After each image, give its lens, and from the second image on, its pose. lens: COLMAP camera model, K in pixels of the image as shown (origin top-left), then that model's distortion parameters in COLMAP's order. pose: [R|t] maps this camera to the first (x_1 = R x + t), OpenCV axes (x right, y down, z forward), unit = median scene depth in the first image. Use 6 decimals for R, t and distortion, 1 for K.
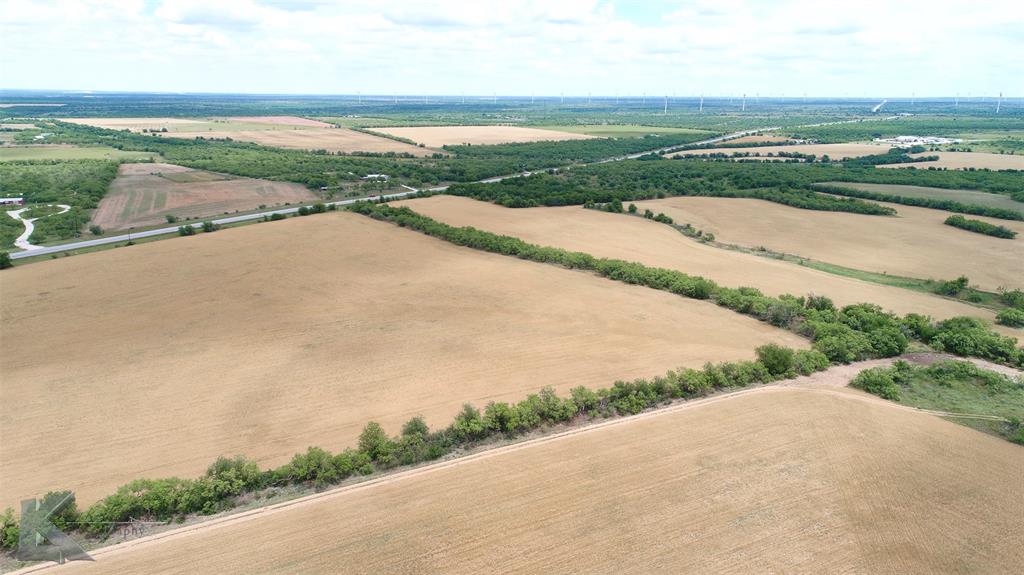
lens RADIAL K [[680.3, 0, 514.6], [0, 680.3, 293.4], [0, 0, 1]] dist [0.035960, -0.001851]
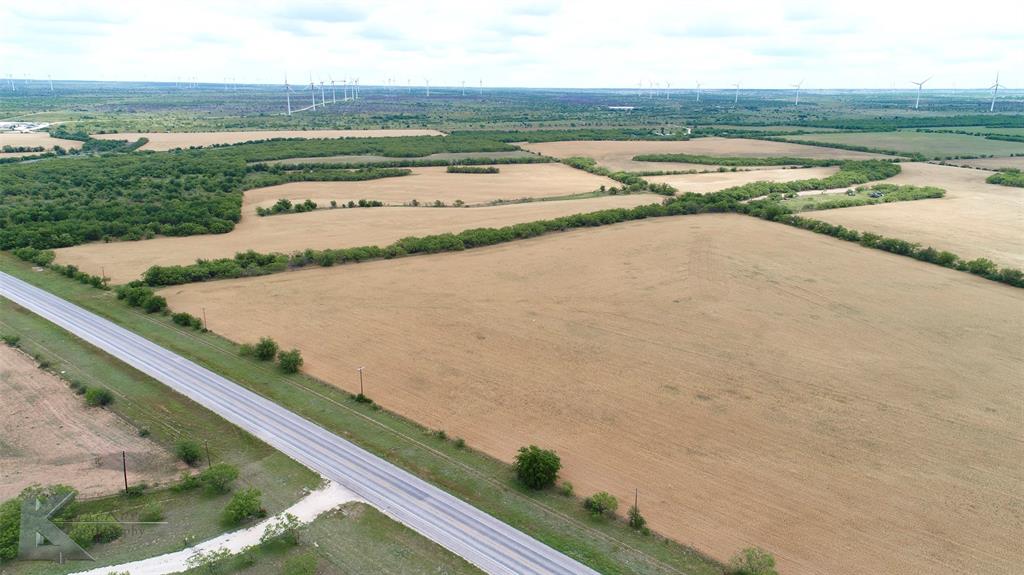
lens RADIAL K [[680.3, 0, 513.9], [0, 680.3, 288.2], [0, 0, 1]] dist [0.035960, -0.001851]
pose [[0.121379, -0.290834, 0.949043, -0.377489], [0.271251, 0.929438, 0.250134, -0.091616], [-0.954825, 0.227068, 0.191703, 0.297012]]
